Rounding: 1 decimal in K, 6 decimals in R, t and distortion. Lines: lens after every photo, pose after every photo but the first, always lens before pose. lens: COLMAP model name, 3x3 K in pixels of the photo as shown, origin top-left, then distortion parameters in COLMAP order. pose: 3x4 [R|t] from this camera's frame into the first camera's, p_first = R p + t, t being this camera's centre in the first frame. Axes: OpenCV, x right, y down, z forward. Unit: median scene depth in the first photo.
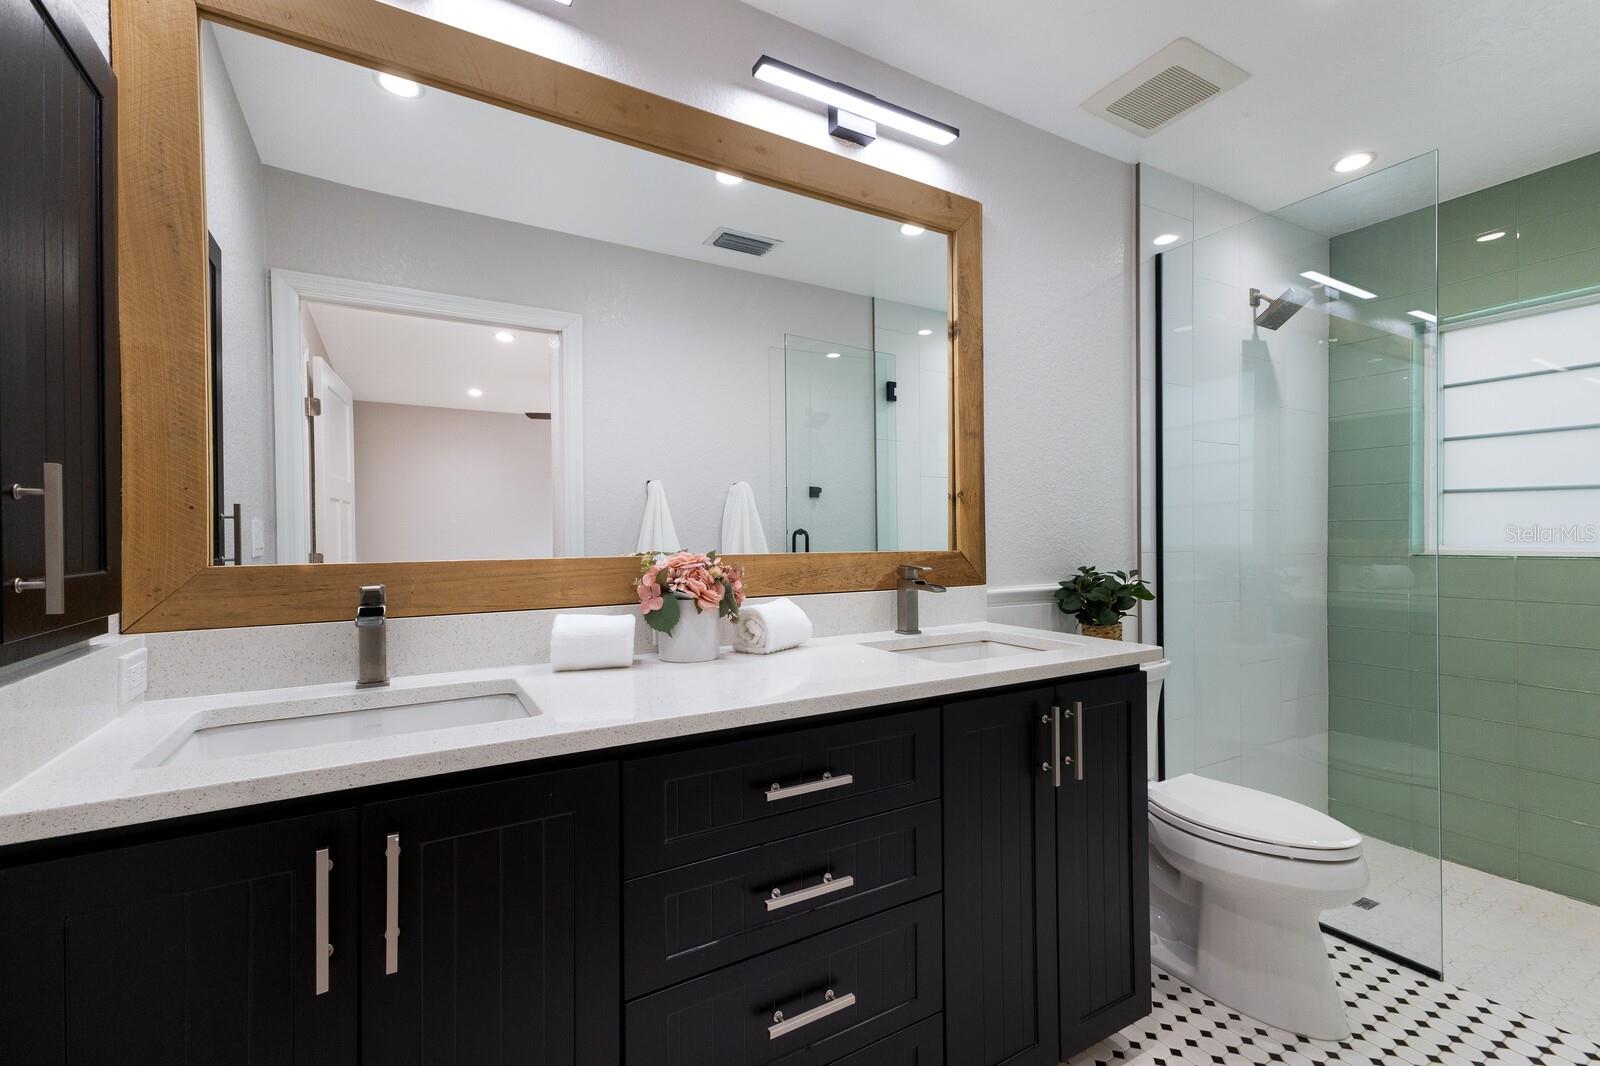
lens RADIAL K [[694.4, 0, 800.2], [0, 694.4, 524.6], [0, 0, 1]] dist [0.017224, -0.002692]
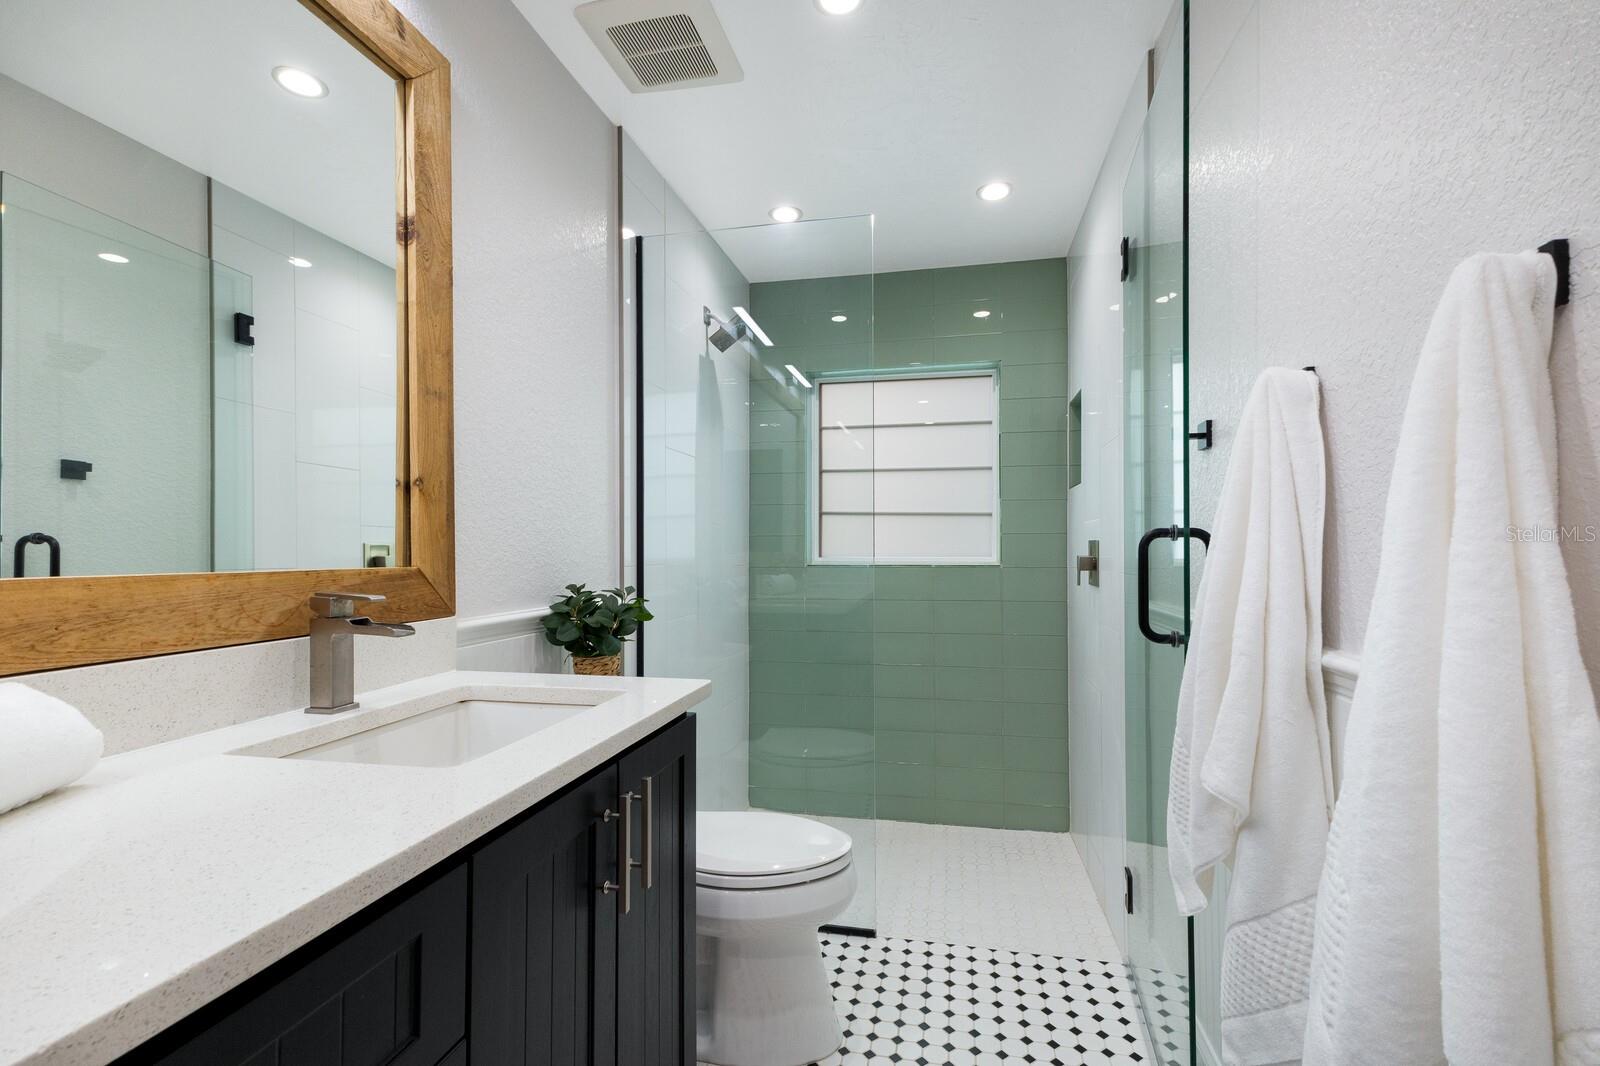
lens RADIAL K [[694.4, 0, 798.7], [0, 694.4, 541.5], [0, 0, 1]] dist [0.017224, -0.002692]
pose [[0.668458, 0.012746, 0.743641, -0.018796], [-0.013647, 0.999895, -0.004870, 0.011432], [-0.743625, -0.006893, 0.668562, 0.286237]]
